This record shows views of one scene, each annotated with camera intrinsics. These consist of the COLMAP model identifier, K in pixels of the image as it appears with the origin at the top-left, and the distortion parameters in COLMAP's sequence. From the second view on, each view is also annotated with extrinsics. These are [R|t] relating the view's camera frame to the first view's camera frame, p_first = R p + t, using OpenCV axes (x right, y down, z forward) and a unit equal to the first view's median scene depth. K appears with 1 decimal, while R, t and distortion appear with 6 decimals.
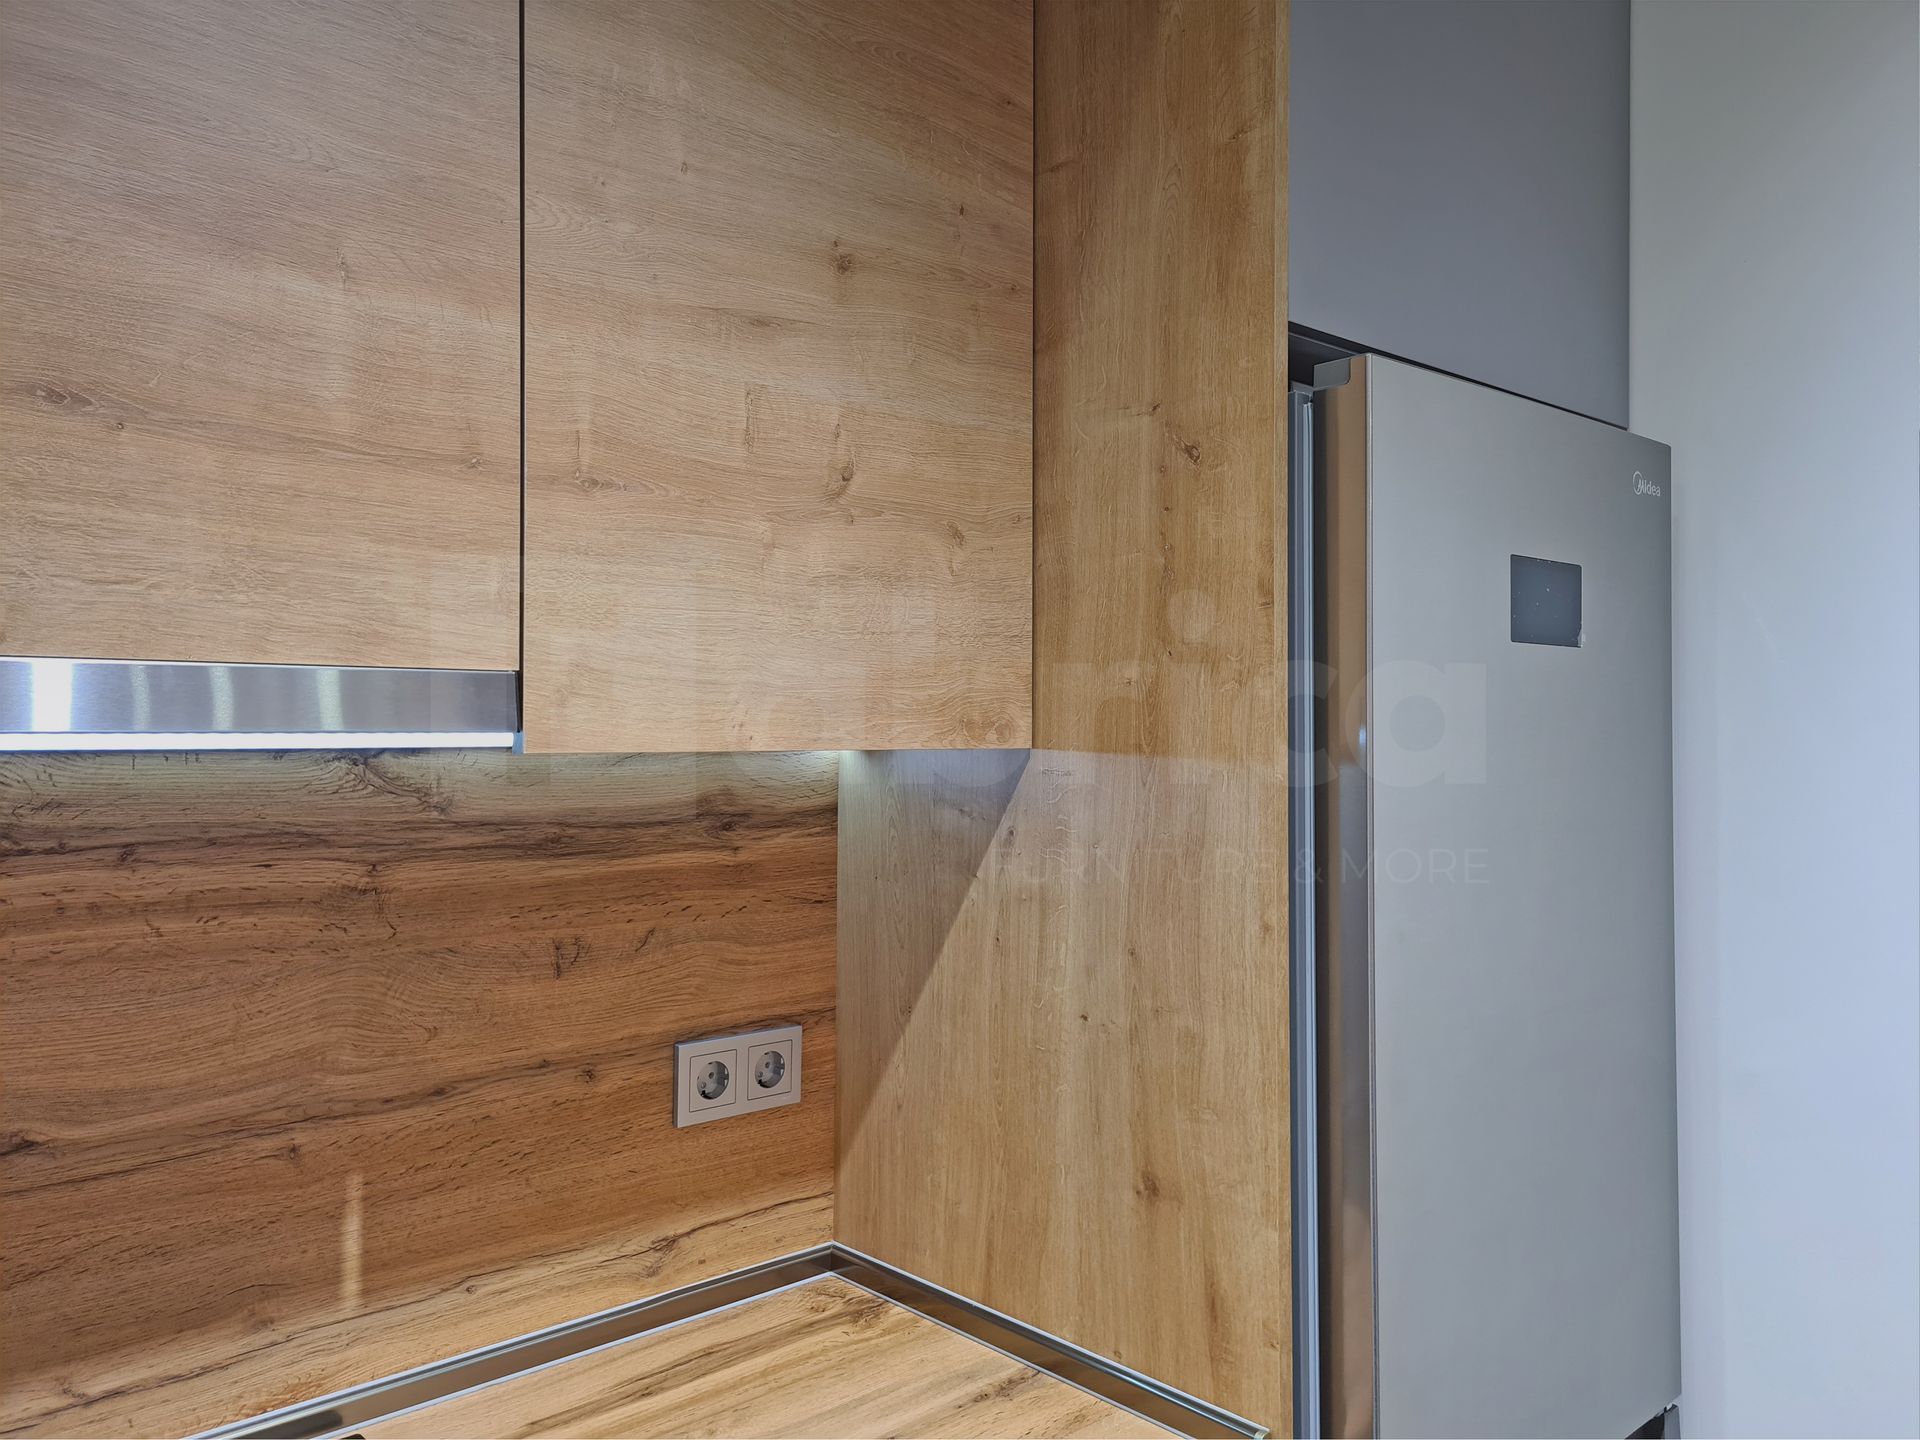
lens RADIAL K [[1517.6, 0, 1056.7], [0, 1517.6, 703.0], [0, 0, 1]] dist [0.061750, -0.044574]
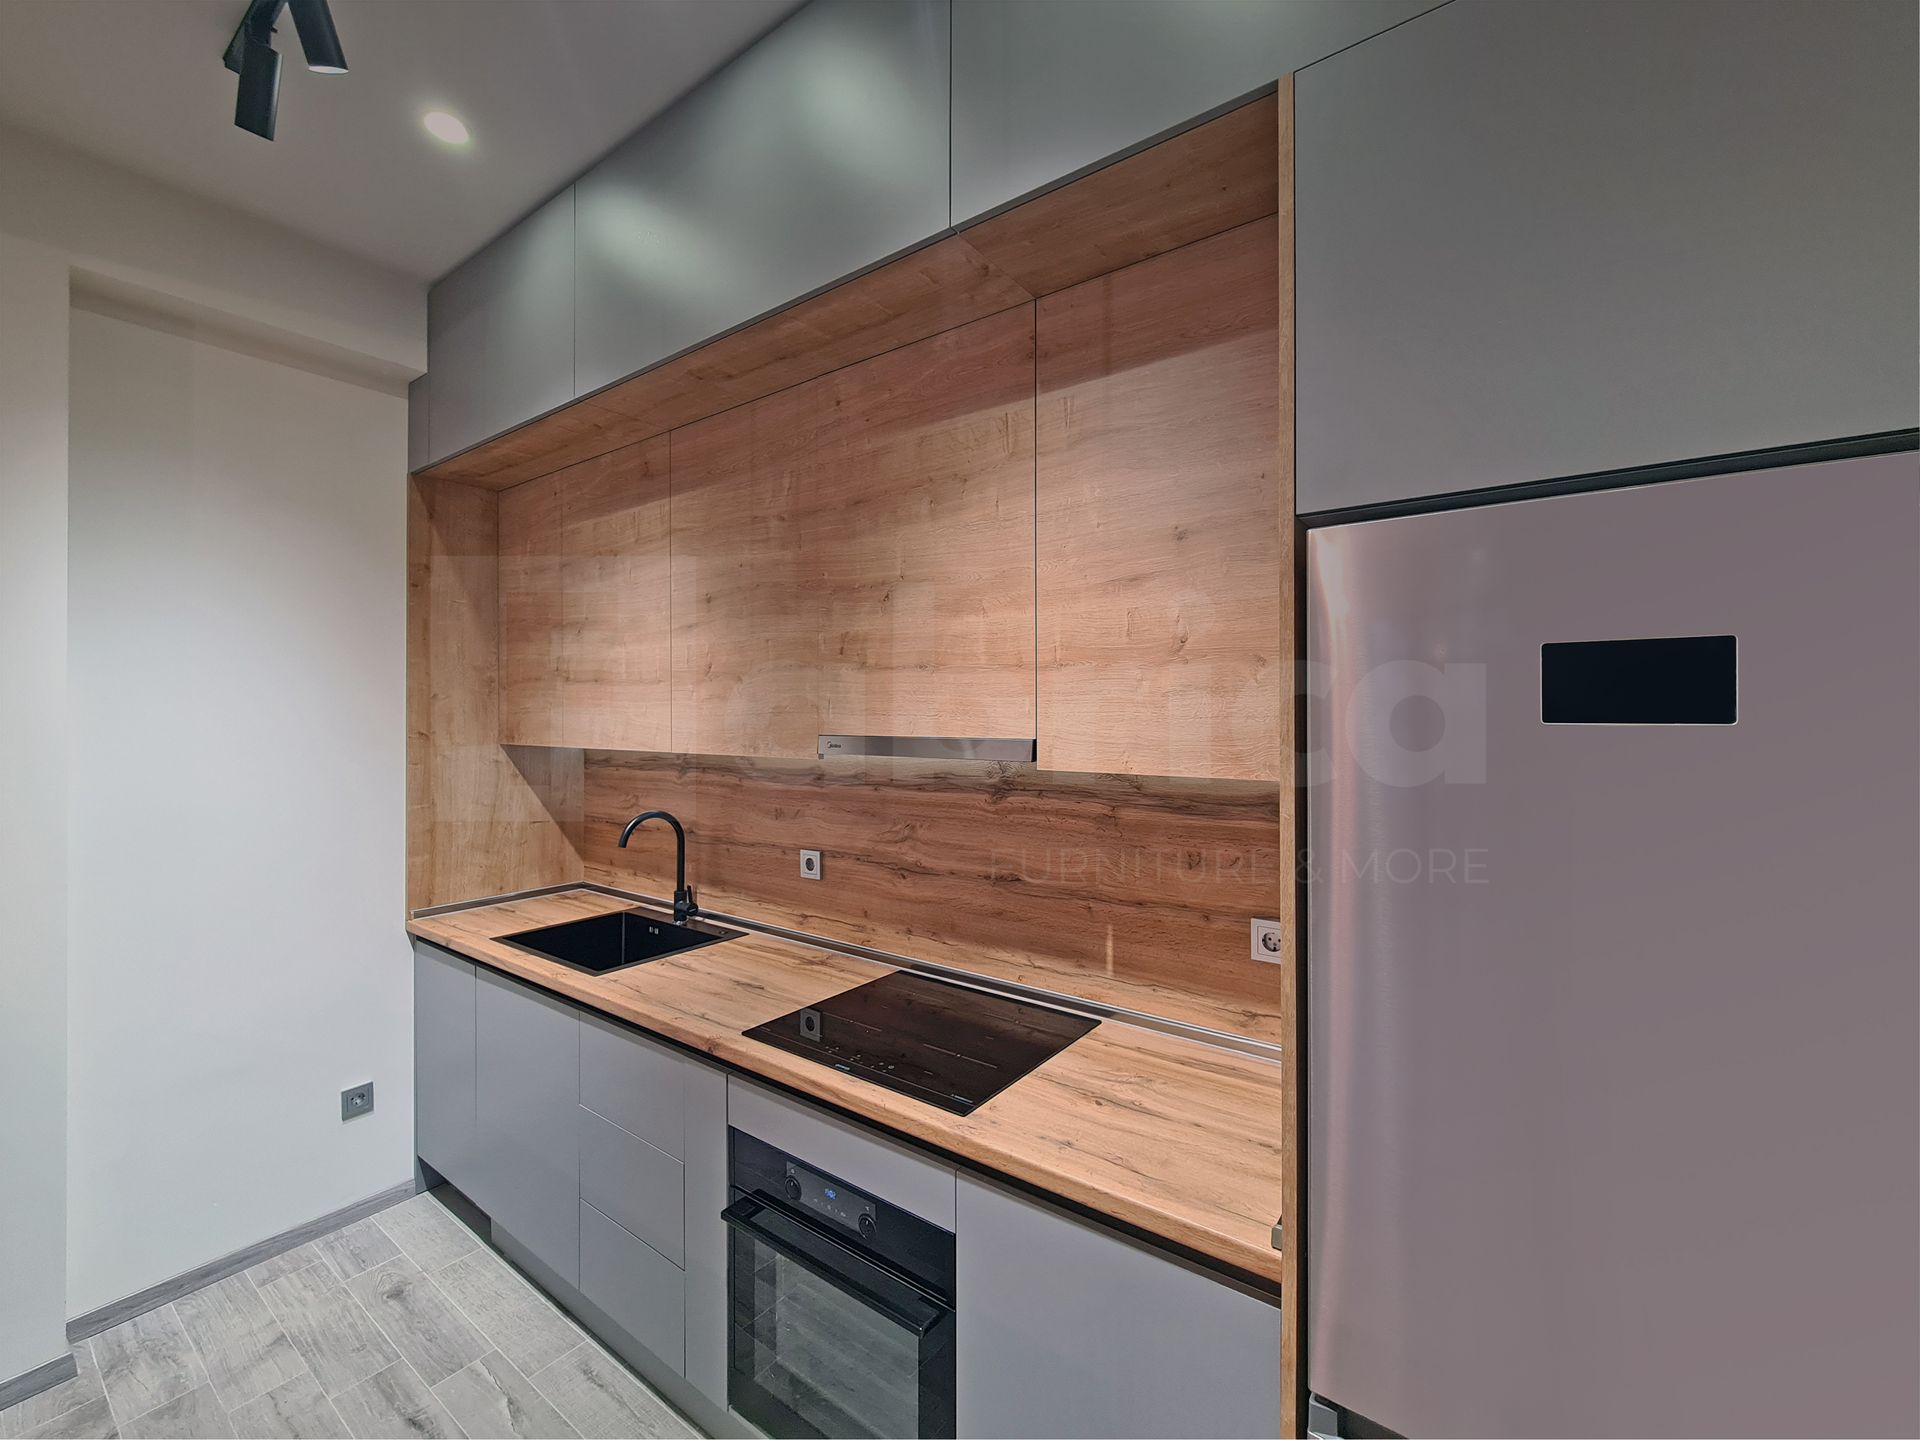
lens RADIAL K [[834.4, 0, 916.2], [0, 834.4, 714.0], [0, 0, 1]] dist [0.001523, -0.000090]
pose [[0.106156, -0.001692, -0.994348, 0.923717], [0.017260, 0.999851, 0.000141, -0.058209], [0.994200, -0.017177, 0.106169, 0.530299]]
